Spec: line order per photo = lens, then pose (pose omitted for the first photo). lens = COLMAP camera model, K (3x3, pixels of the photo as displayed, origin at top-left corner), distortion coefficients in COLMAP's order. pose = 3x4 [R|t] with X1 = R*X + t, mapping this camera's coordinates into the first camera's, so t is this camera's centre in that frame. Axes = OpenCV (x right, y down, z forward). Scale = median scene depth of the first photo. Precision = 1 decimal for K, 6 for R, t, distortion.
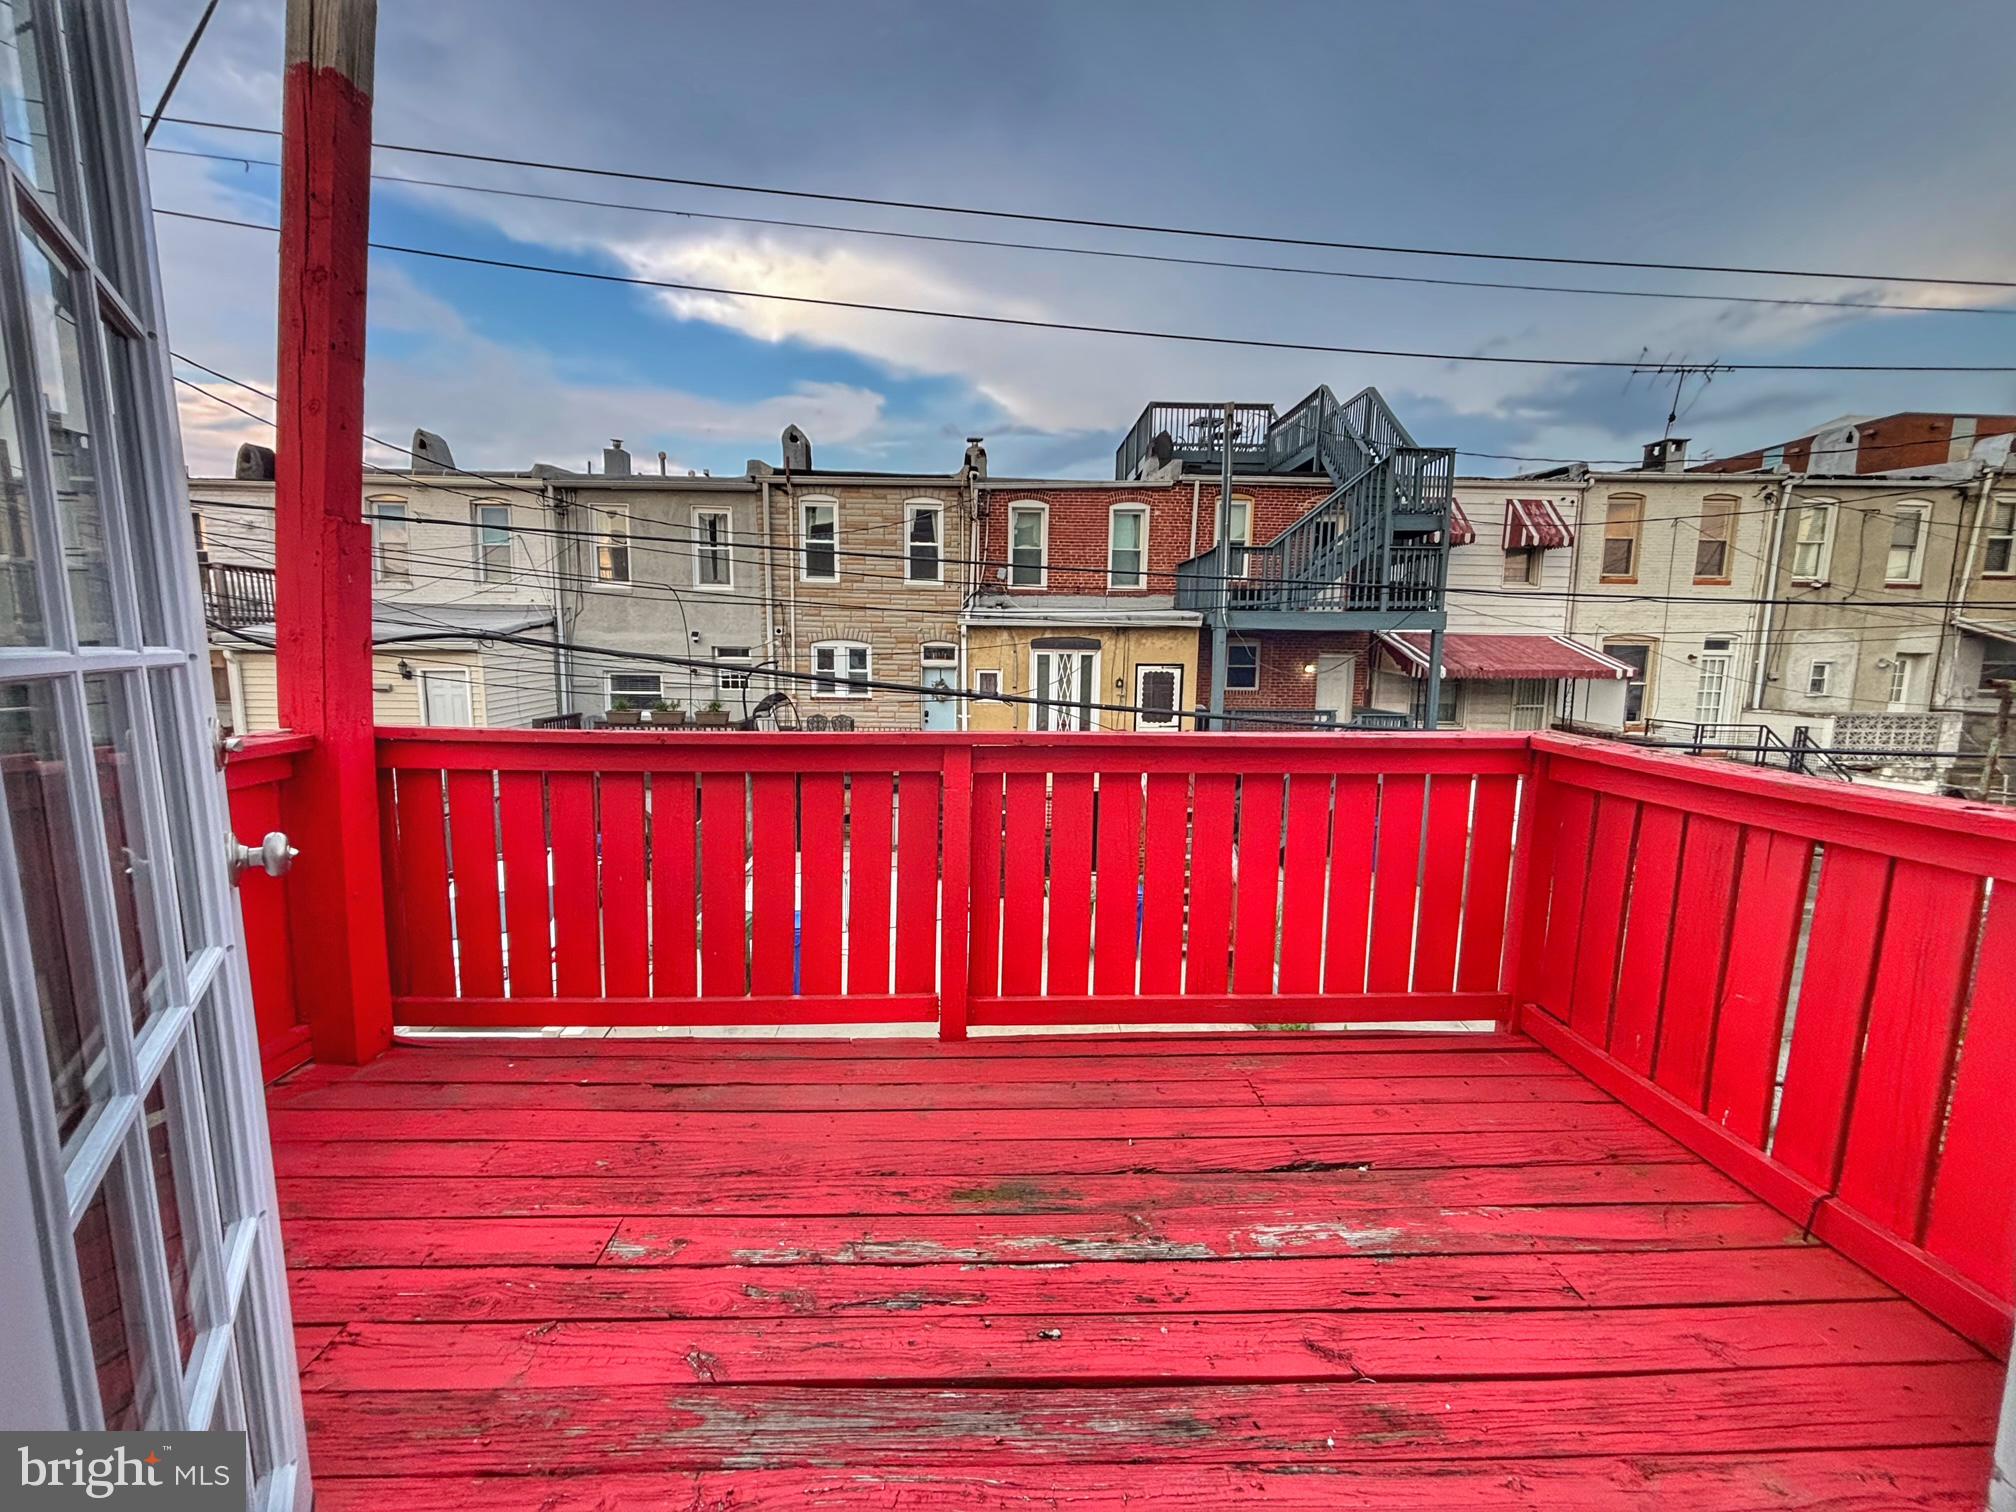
lens RADIAL K [[809.9, 0, 1005.4], [0, 809.9, 760.6], [0, 0, 1]] dist [0.008212, 0.000061]
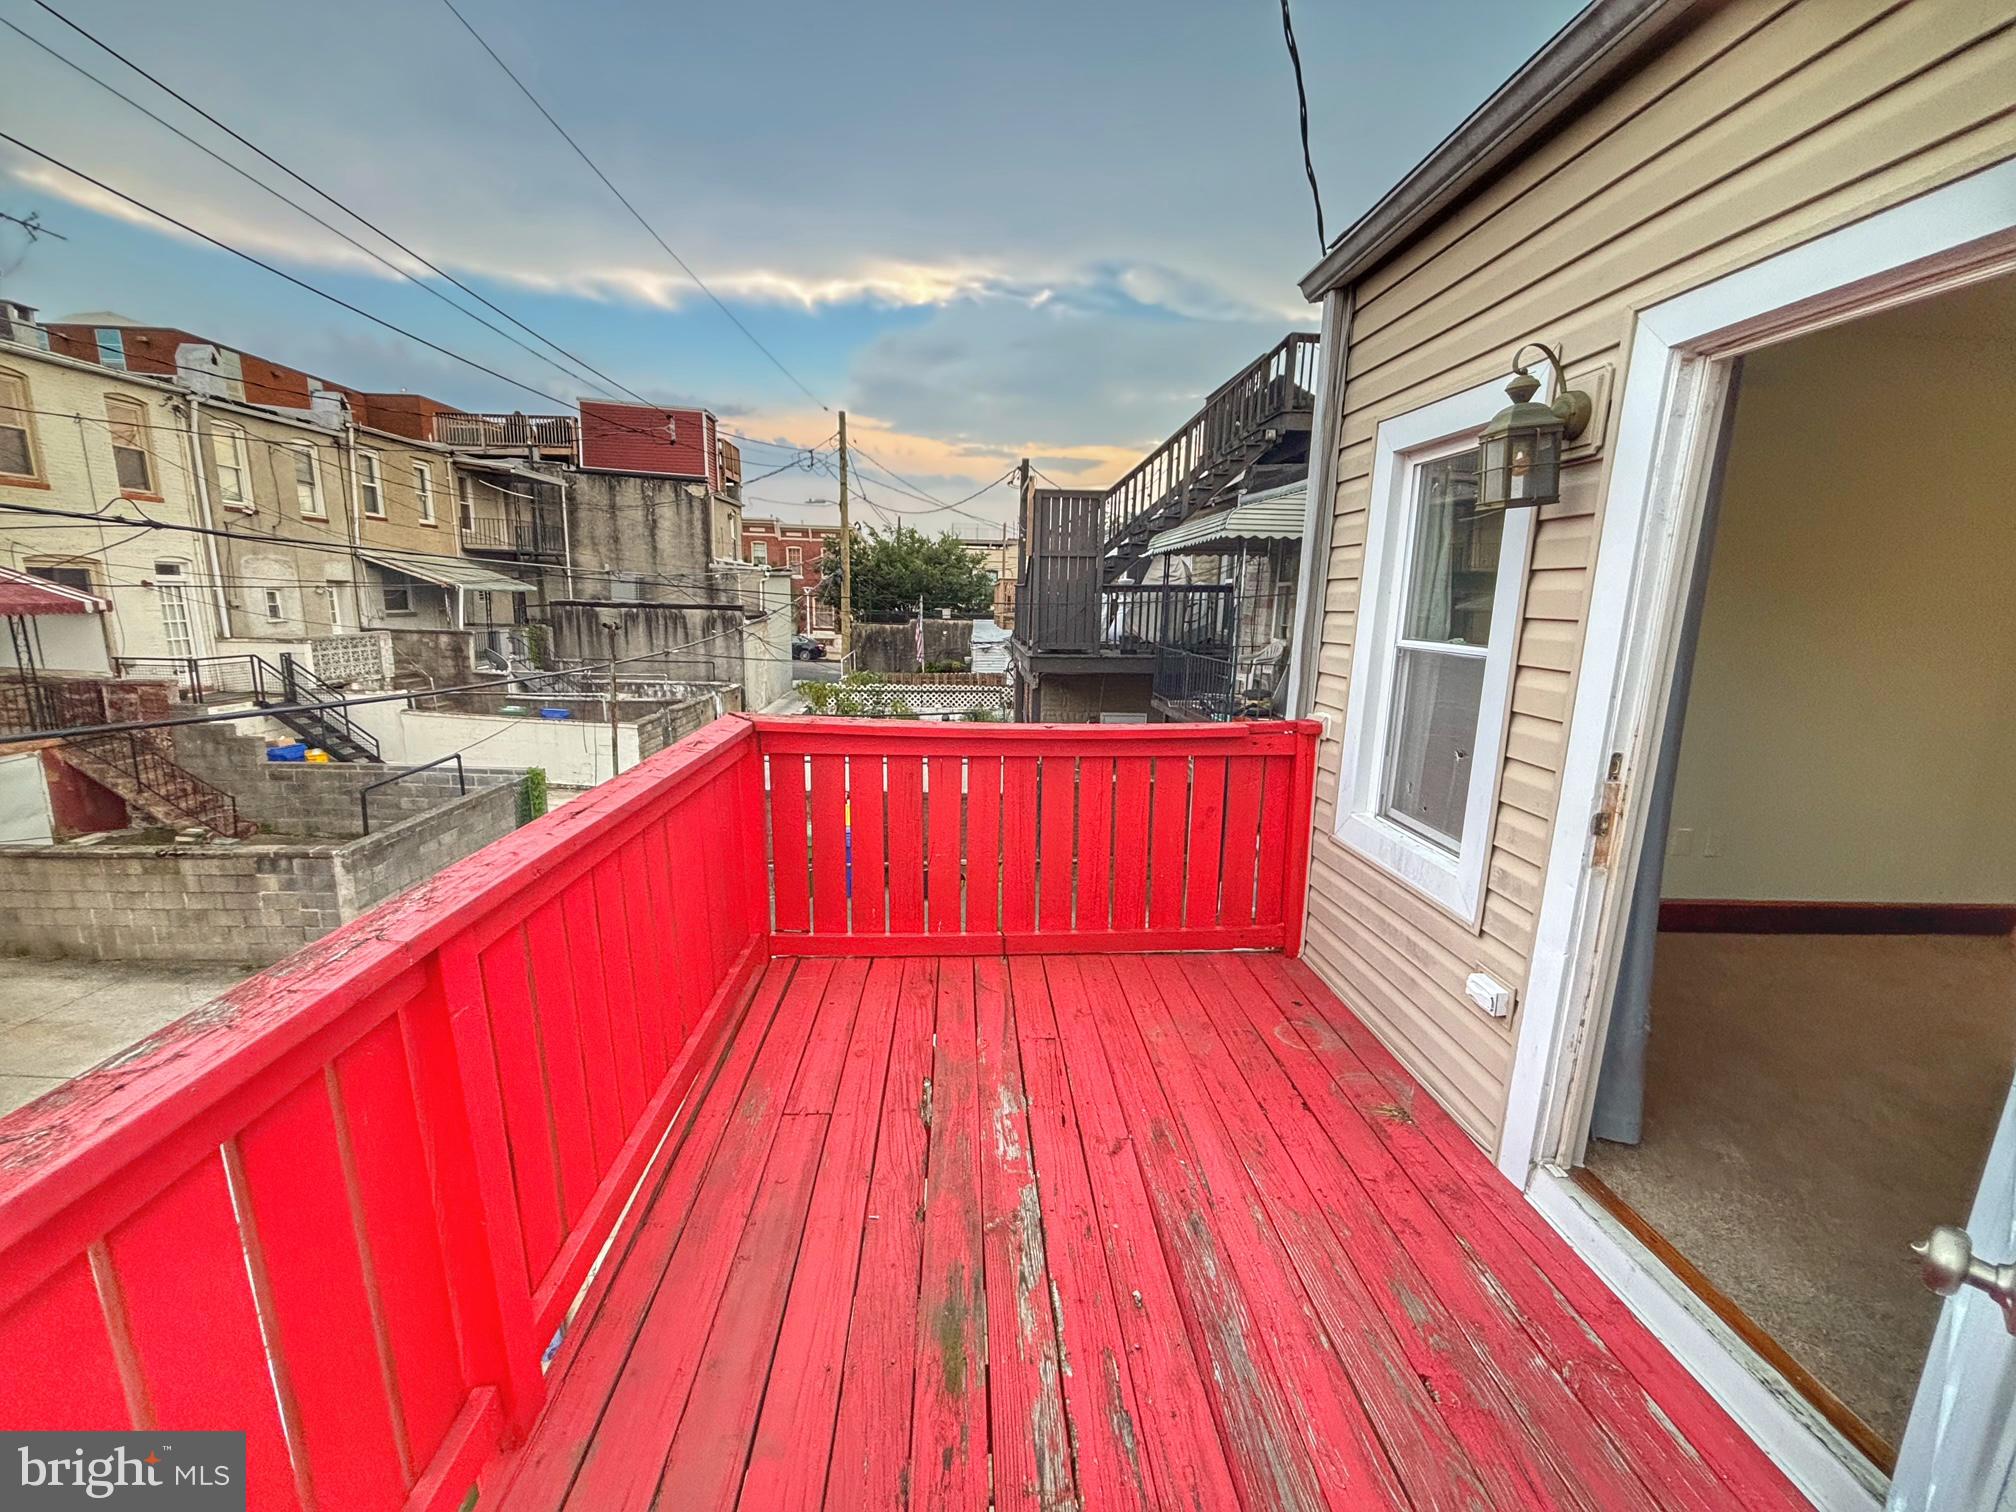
lens RADIAL K [[809.9, 0, 1006.1], [0, 809.9, 766.6], [0, 0, 1]] dist [0.008212, 0.000061]
pose [[-0.011562, -0.221242, 0.975150, -0.076710], [0.113002, 0.968679, 0.221113, -0.027032], [-0.993527, 0.112751, 0.013801, 0.090426]]
